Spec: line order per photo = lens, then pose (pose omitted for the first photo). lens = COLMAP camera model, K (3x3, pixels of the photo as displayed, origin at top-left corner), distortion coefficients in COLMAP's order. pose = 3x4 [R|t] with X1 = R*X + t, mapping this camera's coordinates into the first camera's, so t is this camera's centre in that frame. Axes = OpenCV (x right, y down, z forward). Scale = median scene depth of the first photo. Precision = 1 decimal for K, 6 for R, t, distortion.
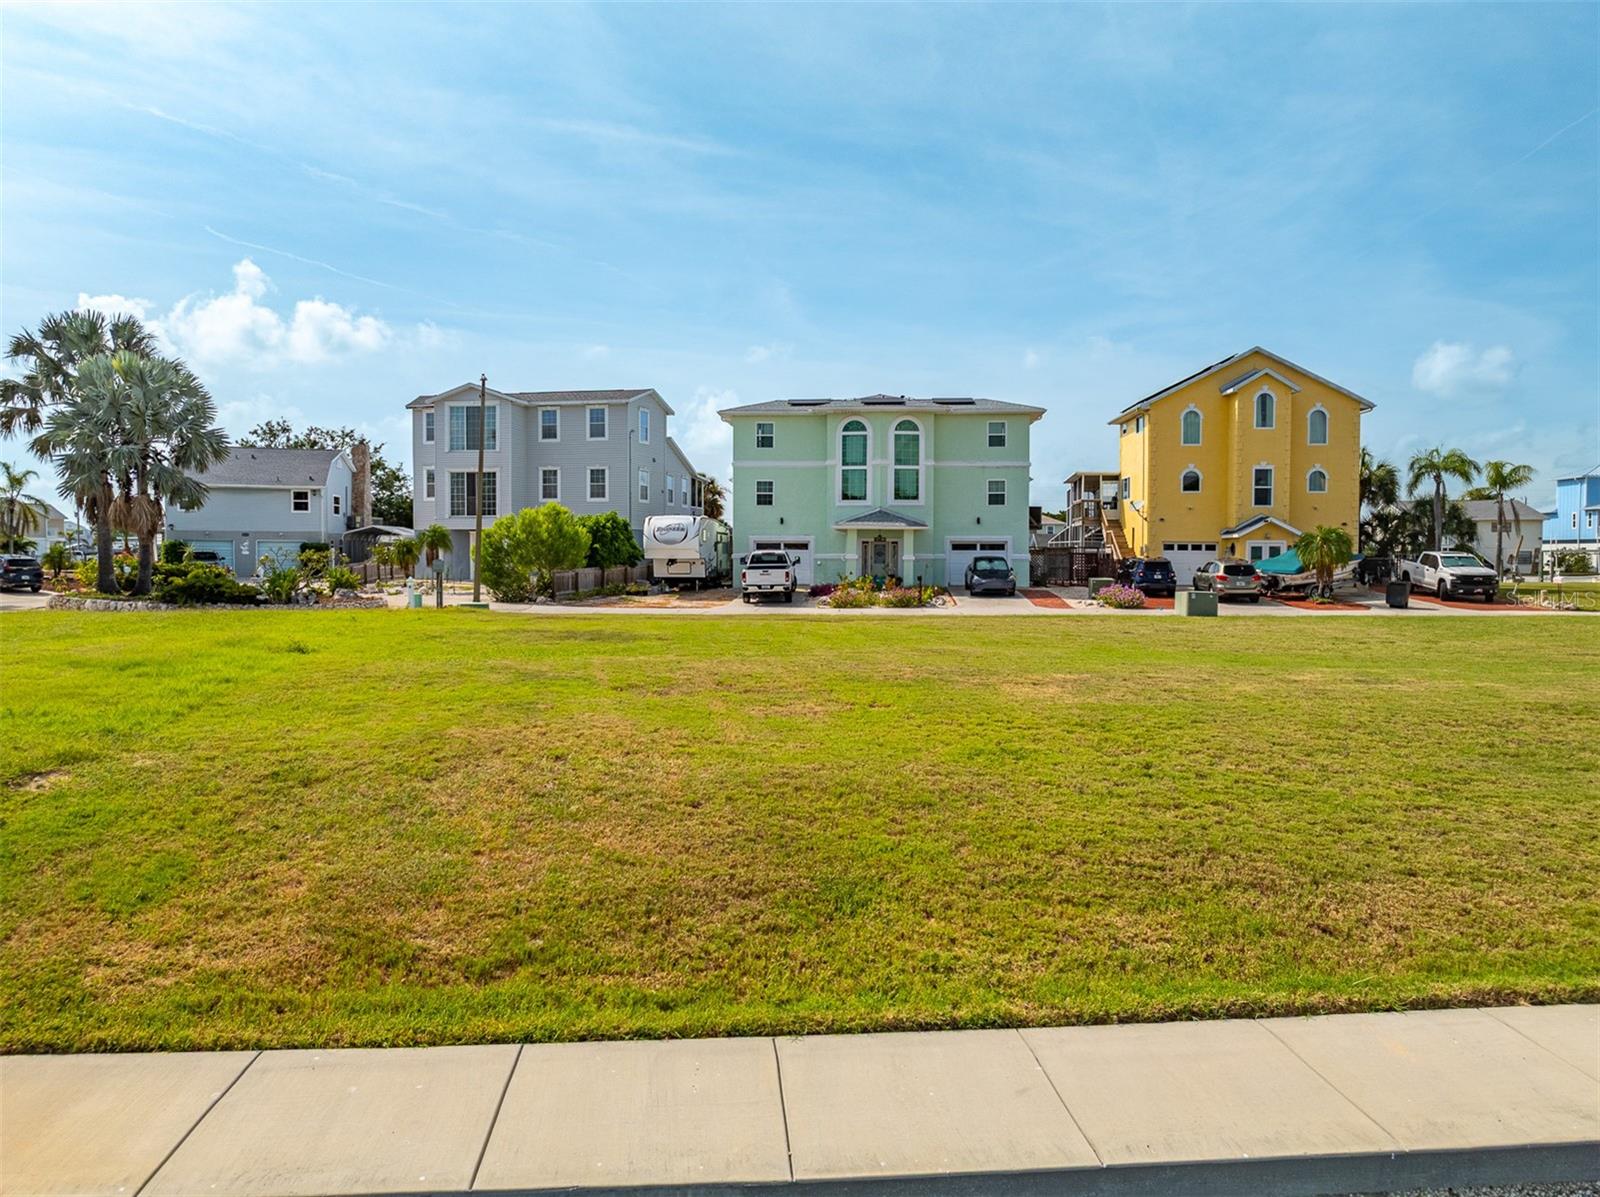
lens RADIAL K [[1130.0, 0, 806.1], [0, 1130.0, 607.9], [0, 0, 1]] dist [-0.032078, 0.014268]
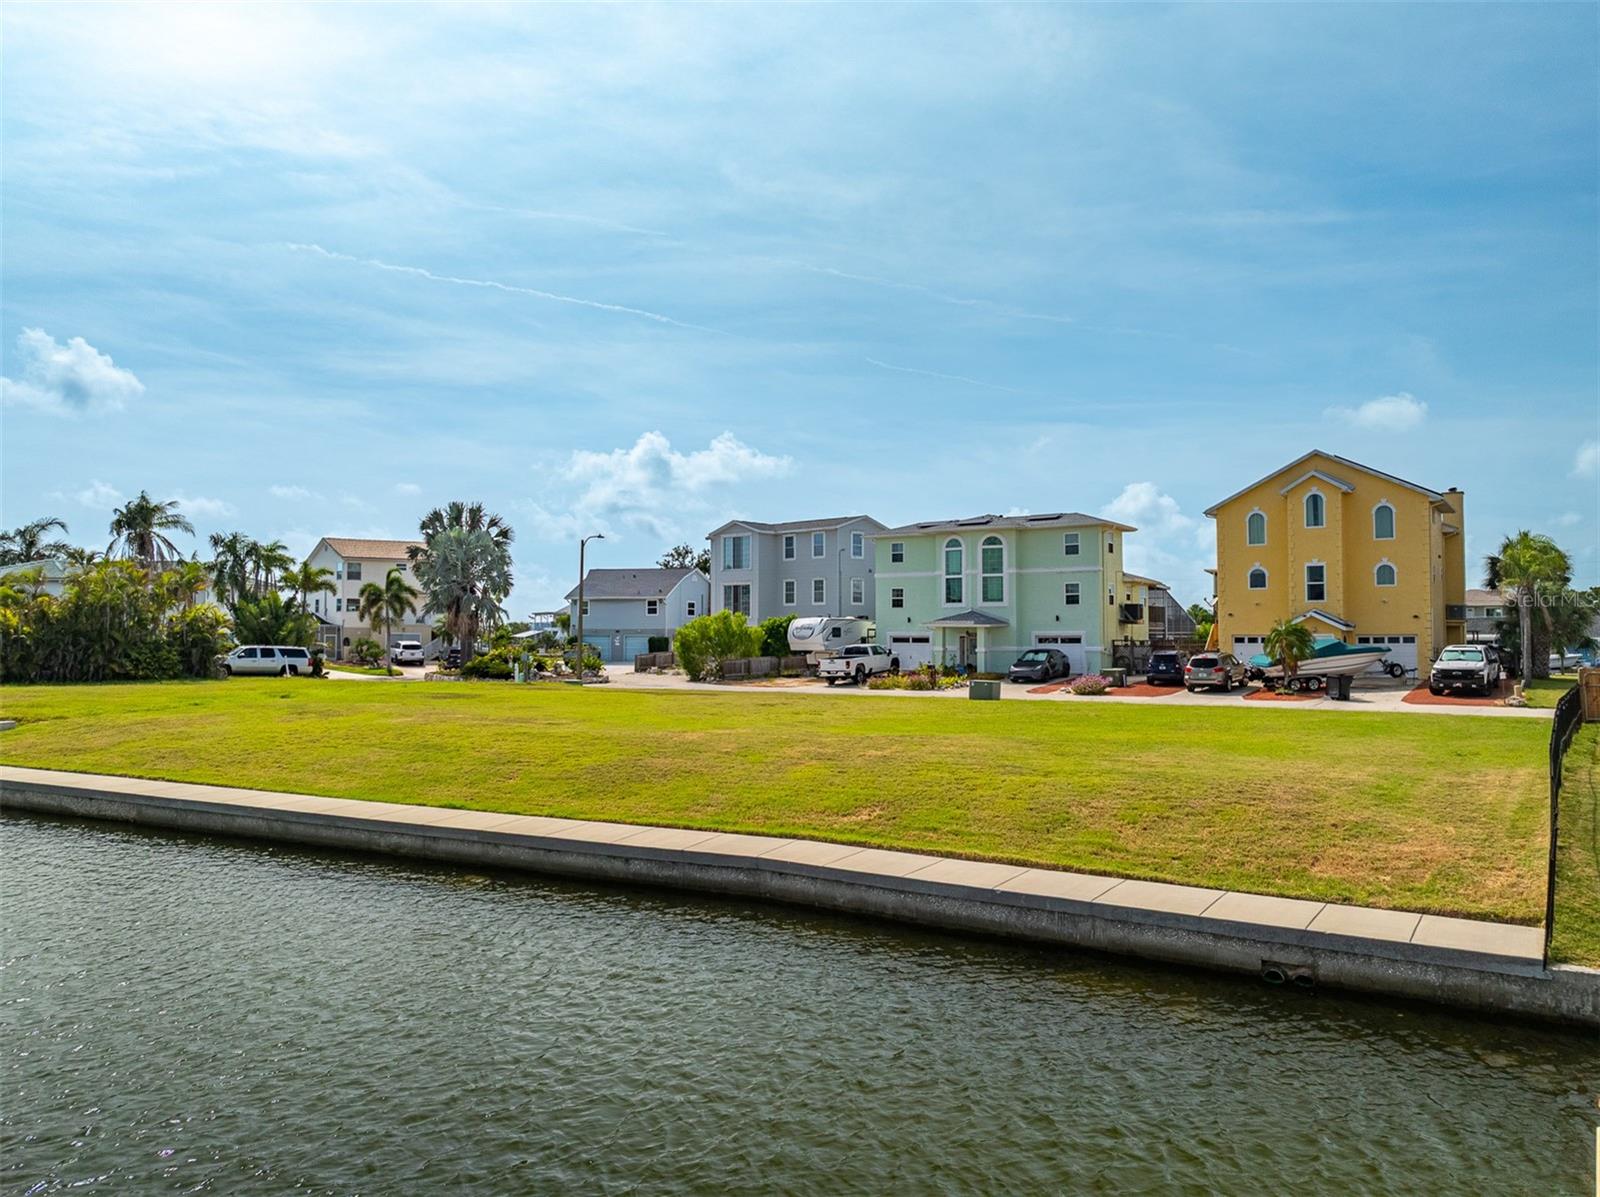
lens RADIAL K [[1130.0, 0, 800.1], [0, 1130.0, 583.2], [0, 0, 1]] dist [-0.032078, 0.014268]
pose [[0.857410, -0.027196, -0.513914, 0.529794], [-0.022251, 0.995710, -0.089817, -0.002699], [0.514152, 0.088445, 0.853127, -0.135347]]
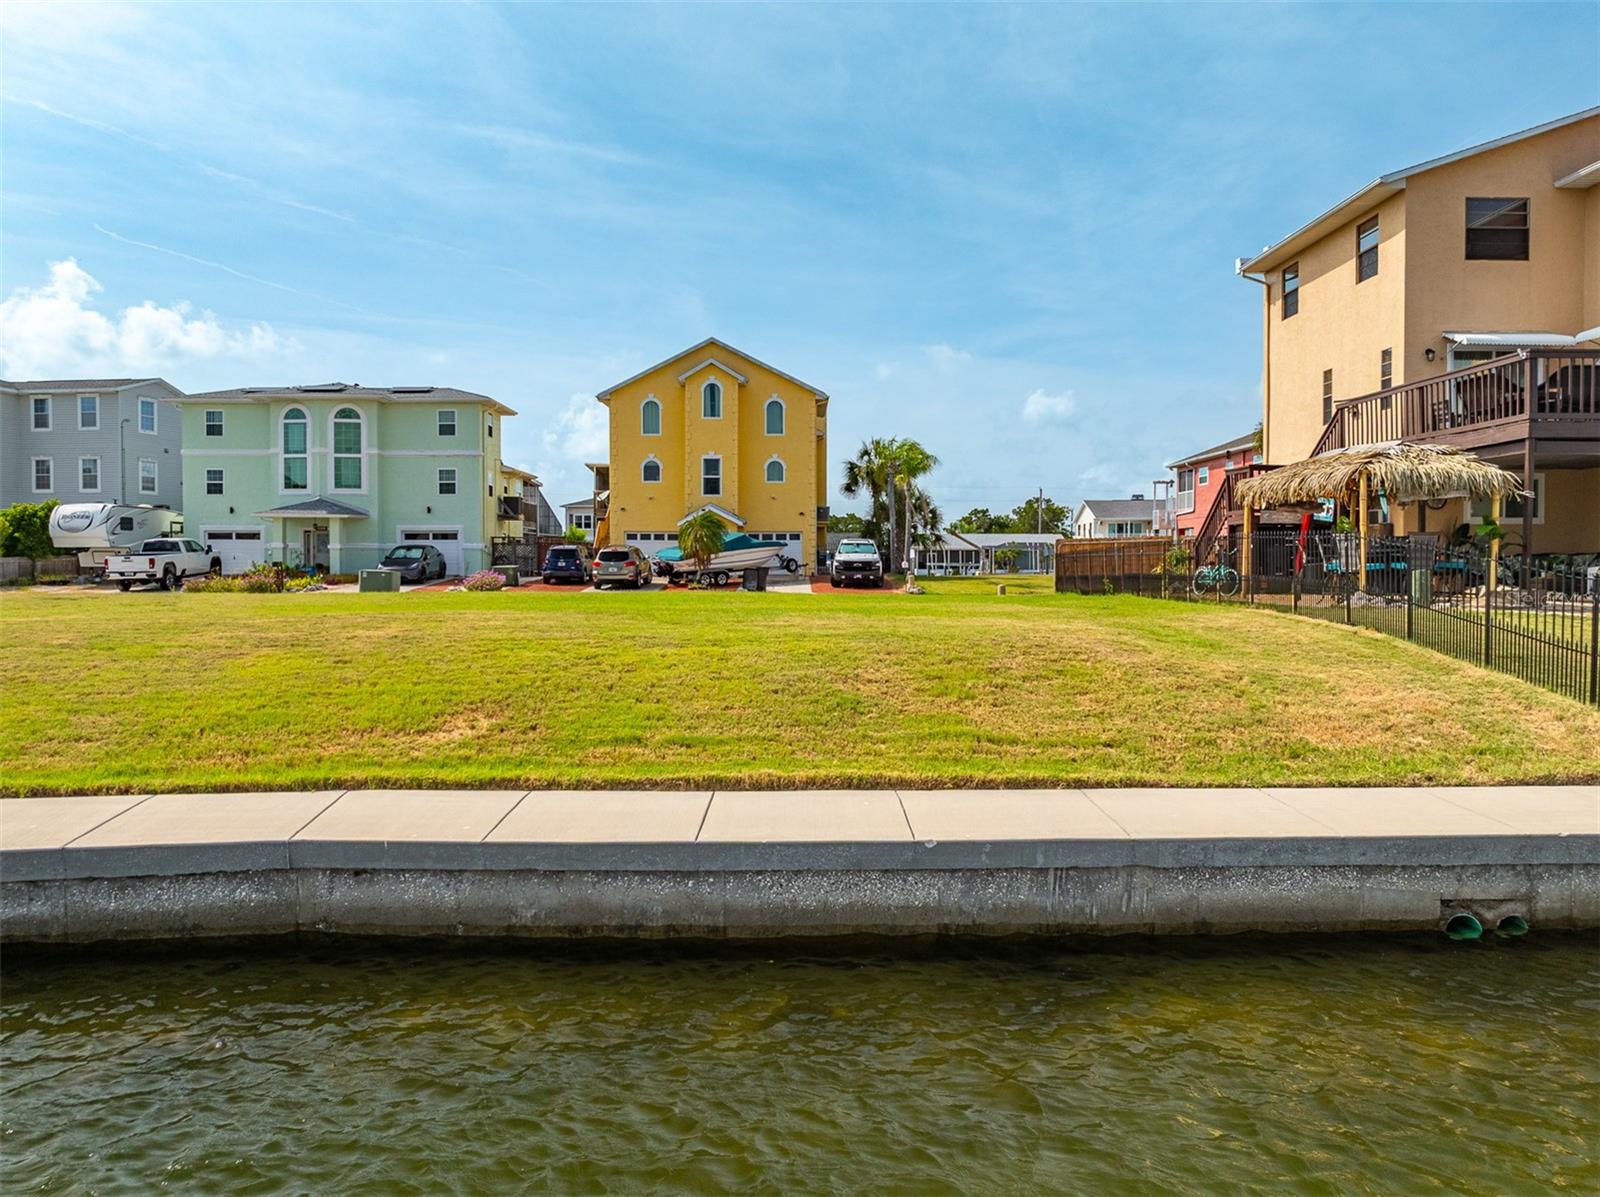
lens RADIAL K [[1130.0, 0, 803.6], [0, 1130.0, 601.0], [0, 0, 1]] dist [-0.032078, 0.014268]
pose [[0.997431, -0.003132, 0.071563, 0.414133], [0.004151, 0.999892, -0.014106, 0.018340], [-0.071511, 0.014367, 0.997336, -0.009294]]
